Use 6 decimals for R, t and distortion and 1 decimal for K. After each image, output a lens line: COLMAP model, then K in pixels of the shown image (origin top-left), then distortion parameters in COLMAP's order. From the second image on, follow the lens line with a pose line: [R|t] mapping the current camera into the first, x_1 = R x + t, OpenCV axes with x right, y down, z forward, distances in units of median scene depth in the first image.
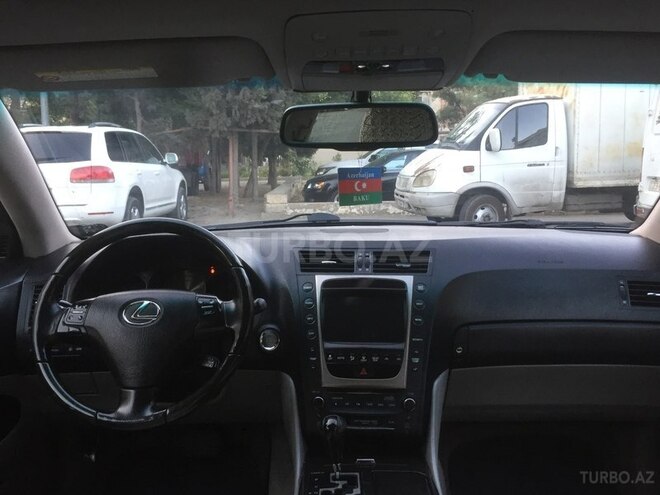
lens RADIAL K [[615.8, 0, 327.0], [0, 615.8, 246.2], [0, 0, 1]] dist [0.033140, 0.000000]
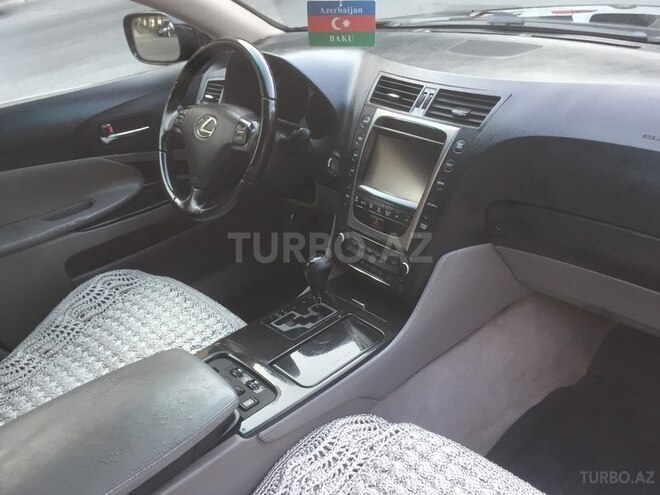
lens RADIAL K [[615.8, 0, 329.6], [0, 615.8, 245.5], [0, 0, 1]] dist [0.033140, 0.000000]
pose [[0.778417, 0.316440, -0.542156, 0.604920], [-0.084398, 0.908567, 0.409125, -0.167644], [0.622048, -0.272713, 0.733951, 0.276496]]
